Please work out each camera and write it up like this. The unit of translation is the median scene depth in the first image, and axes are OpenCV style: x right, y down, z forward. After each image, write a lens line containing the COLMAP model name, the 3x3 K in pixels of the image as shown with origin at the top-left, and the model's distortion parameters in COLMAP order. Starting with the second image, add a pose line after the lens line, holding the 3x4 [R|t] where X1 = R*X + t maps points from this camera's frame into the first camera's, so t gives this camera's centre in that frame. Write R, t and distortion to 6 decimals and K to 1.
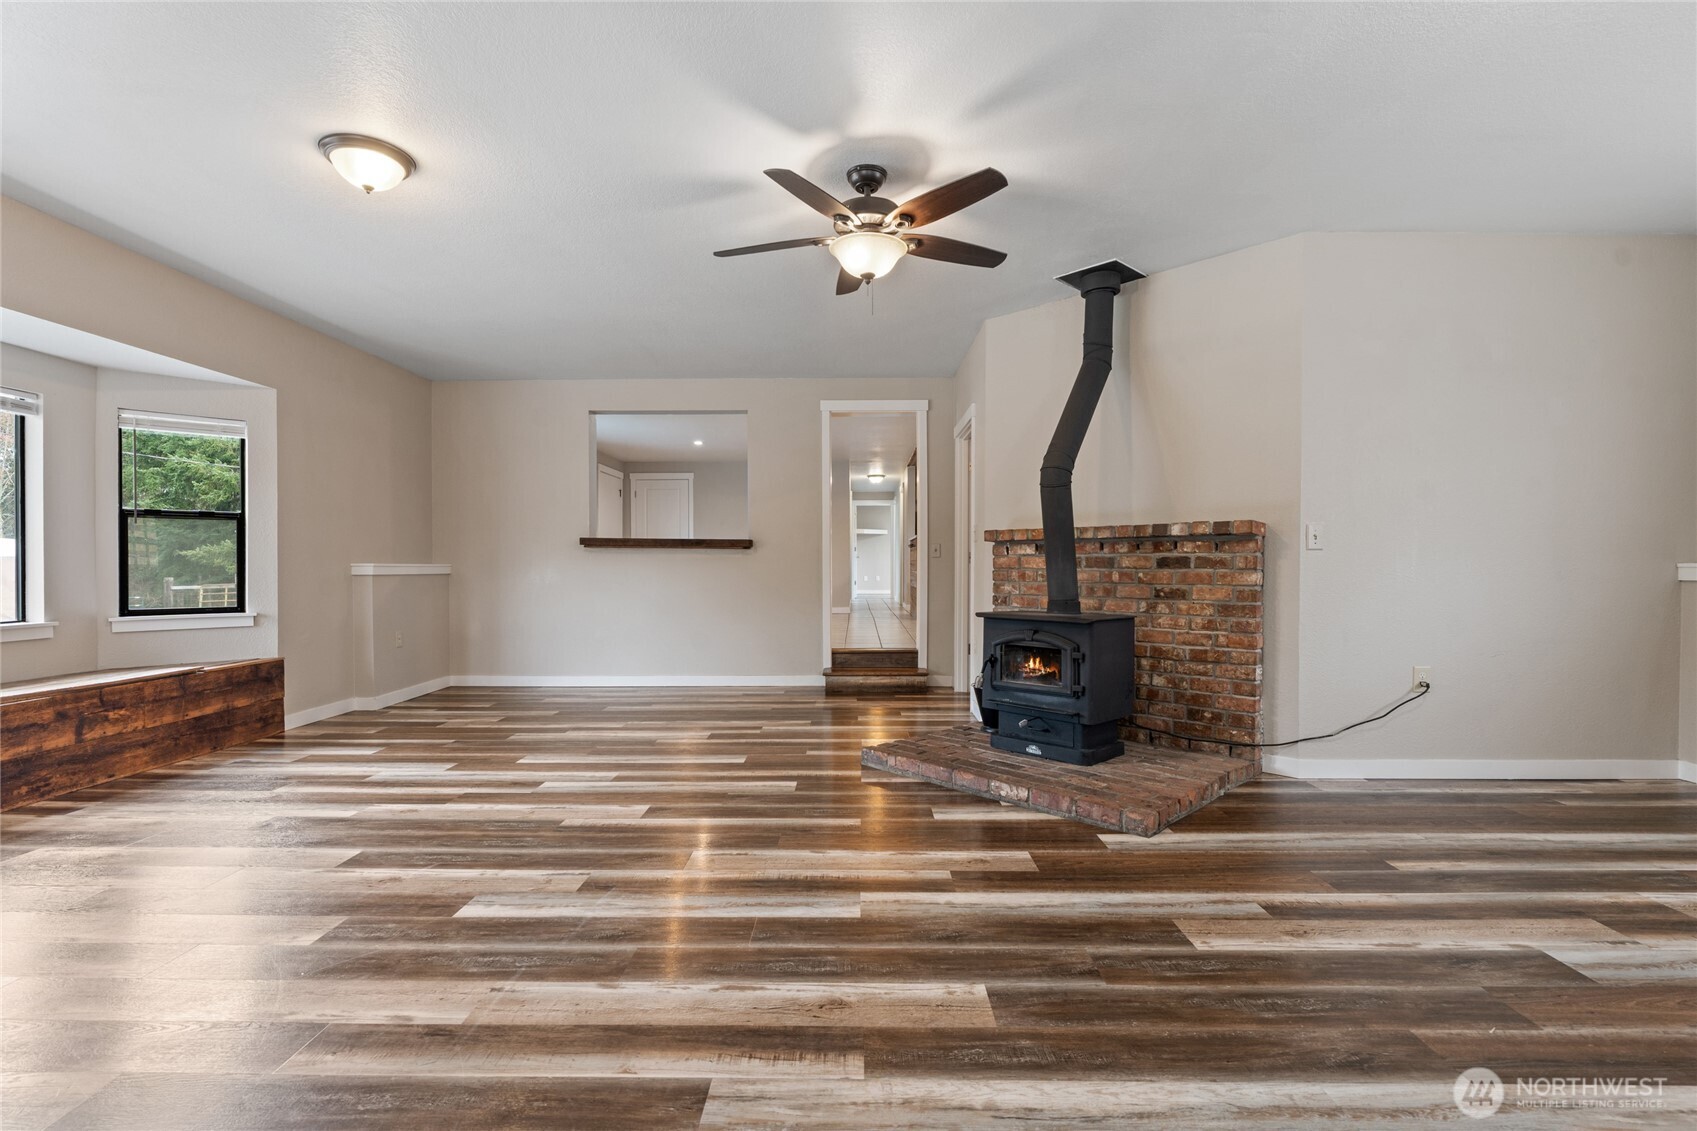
lens RADIAL K [[772.0, 0, 845.6], [0, 772.0, 568.4], [0, 0, 1]] dist [-0.007641, 0.001488]
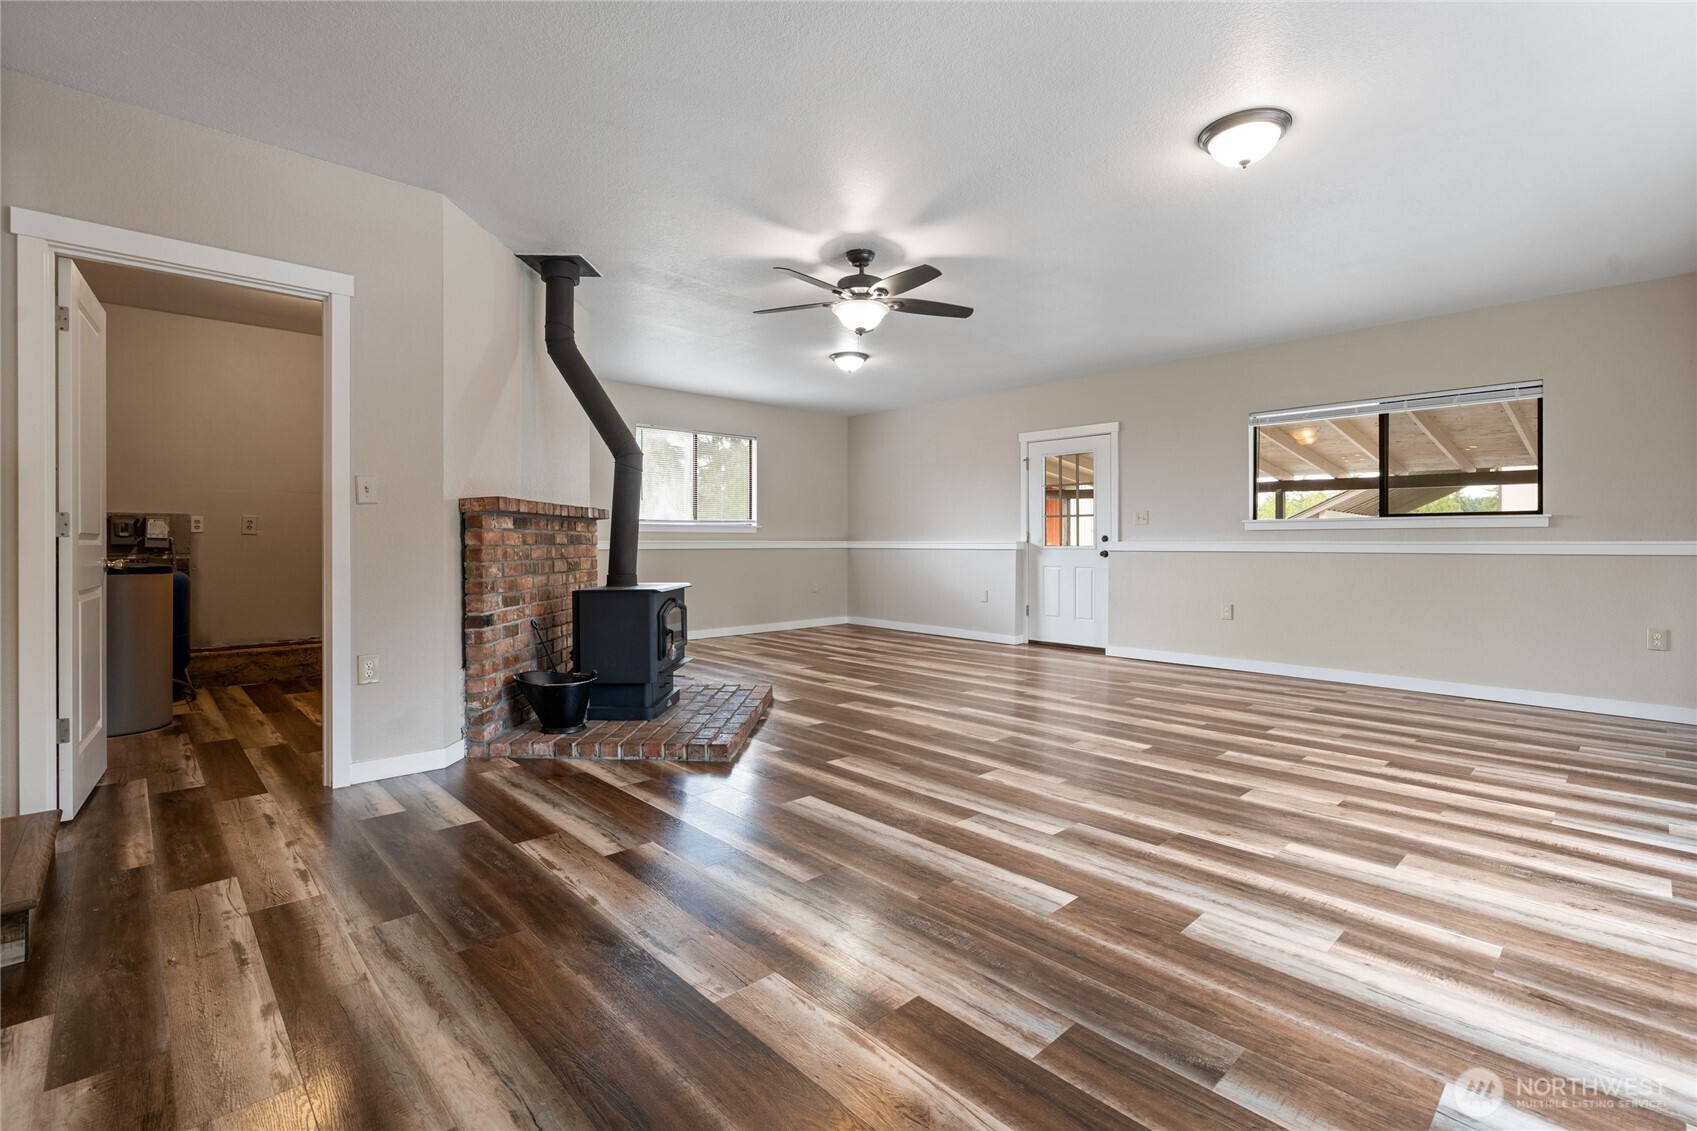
lens RADIAL K [[772.0, 0, 843.3], [0, 772.0, 555.0], [0, 0, 1]] dist [-0.007641, 0.001488]
pose [[-0.694849, -0.007182, 0.719120, -0.866582], [-0.000447, 0.999954, 0.009555, 0.003295], [-0.719156, 0.006318, -0.694820, 1.842316]]
